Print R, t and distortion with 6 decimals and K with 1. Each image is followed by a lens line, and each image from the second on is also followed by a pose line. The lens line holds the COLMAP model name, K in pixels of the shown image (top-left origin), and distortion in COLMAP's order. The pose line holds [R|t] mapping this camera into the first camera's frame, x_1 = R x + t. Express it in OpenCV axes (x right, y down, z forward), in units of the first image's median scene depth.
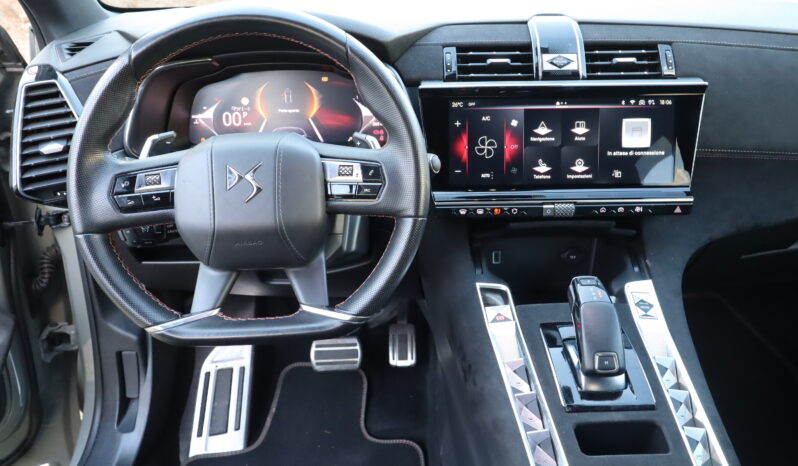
lens RADIAL K [[633.9, 0, 397.8], [0, 633.9, 235.9], [0, 0, 1]] dist [-0.009323, -0.000339]
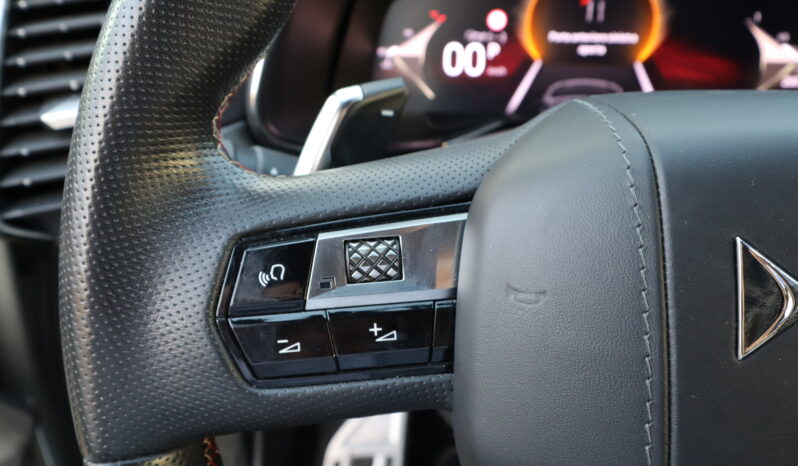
lens RADIAL K [[633.9, 0, 397.1], [0, 633.9, 254.3], [0, 0, 1]] dist [-0.009323, -0.000339]
pose [[0.990822, 0.064742, -0.118660, -0.276751], [-0.054190, 0.994458, 0.090093, -0.092612], [0.123835, -0.082836, 0.988839, 0.592227]]
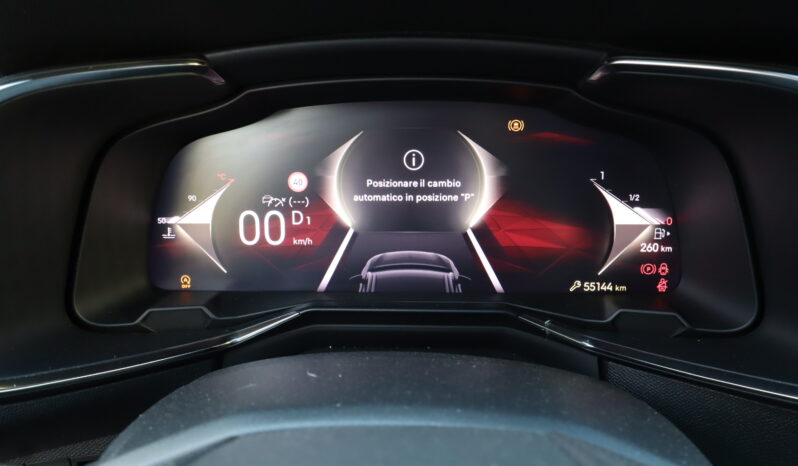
lens RADIAL K [[633.9, 0, 397.9], [0, 633.9, 232.9], [0, 0, 1]] dist [-0.009323, -0.000339]
pose [[0.998031, 0.017446, -0.060250, -0.177890], [-0.021129, 0.997911, -0.061044, -0.180157], [0.059059, 0.062197, 0.996315, 0.706955]]
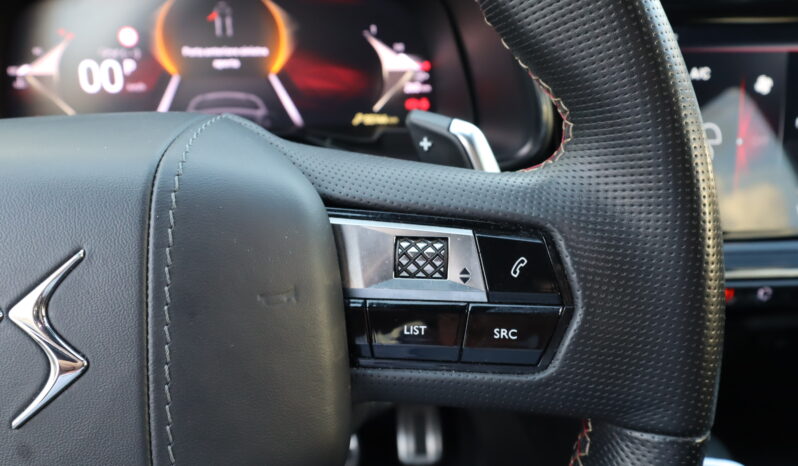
lens RADIAL K [[633.9, 0, 402.7], [0, 633.9, 238.0], [0, 0, 1]] dist [-0.009323, -0.000339]
pose [[0.997449, -0.015956, 0.069576, -0.087396], [0.012064, 0.998358, 0.056004, -0.102004], [-0.070355, -0.055022, 0.996003, 0.588179]]
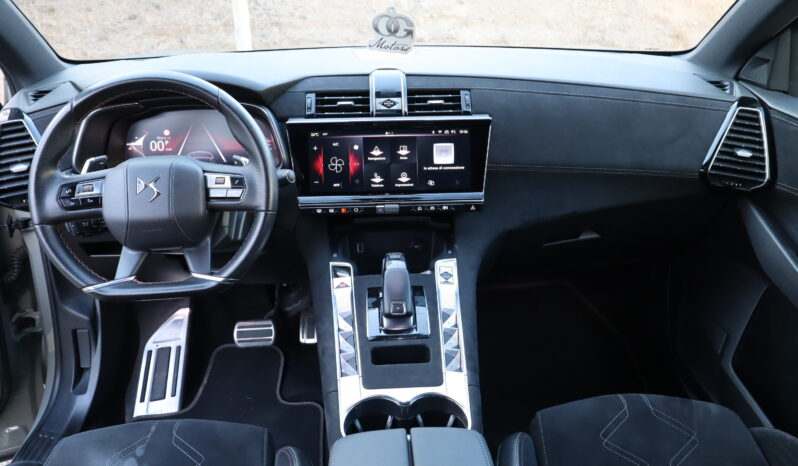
lens RADIAL K [[633.9, 0, 400.0], [0, 633.9, 235.4], [0, 0, 1]] dist [-0.009323, -0.000339]
pose [[0.999386, -0.012372, 0.032771, 0.232028], [0.013525, 0.999289, -0.035185, 0.066455], [-0.032312, 0.035606, 0.998843, -0.392538]]
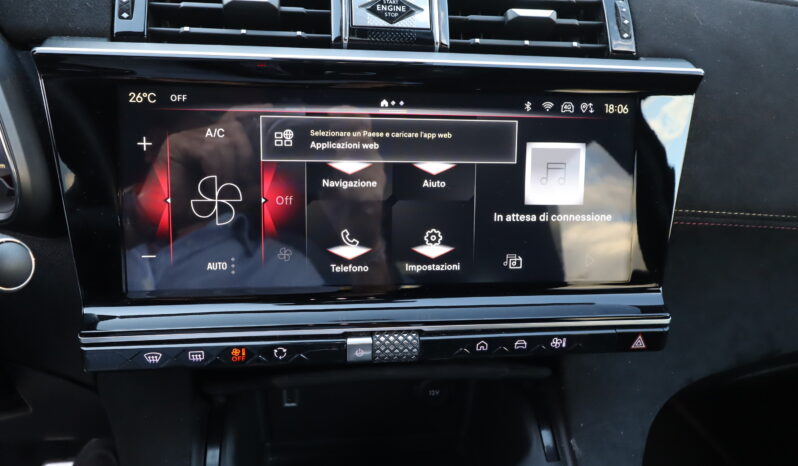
lens RADIAL K [[633.9, 0, 402.2], [0, 633.9, 233.3], [0, 0, 1]] dist [-0.009323, -0.000339]
pose [[0.989029, 0.006642, 0.147570, 0.200007], [-0.008206, 0.999916, 0.009992, -0.123213], [-0.147491, -0.011093, 0.989001, 0.561581]]
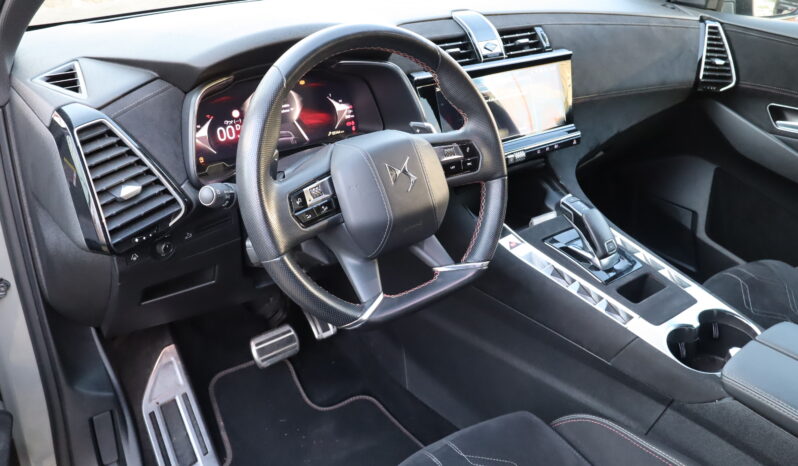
lens RADIAL K [[633.9, 0, 396.4], [0, 633.9, 236.1], [0, 0, 1]] dist [-0.009323, -0.000339]
pose [[0.807693, -0.251667, 0.533193, -0.696905], [0.232571, 0.966991, 0.104116, -0.077394], [-0.541795, 0.039912, 0.839562, 0.020093]]
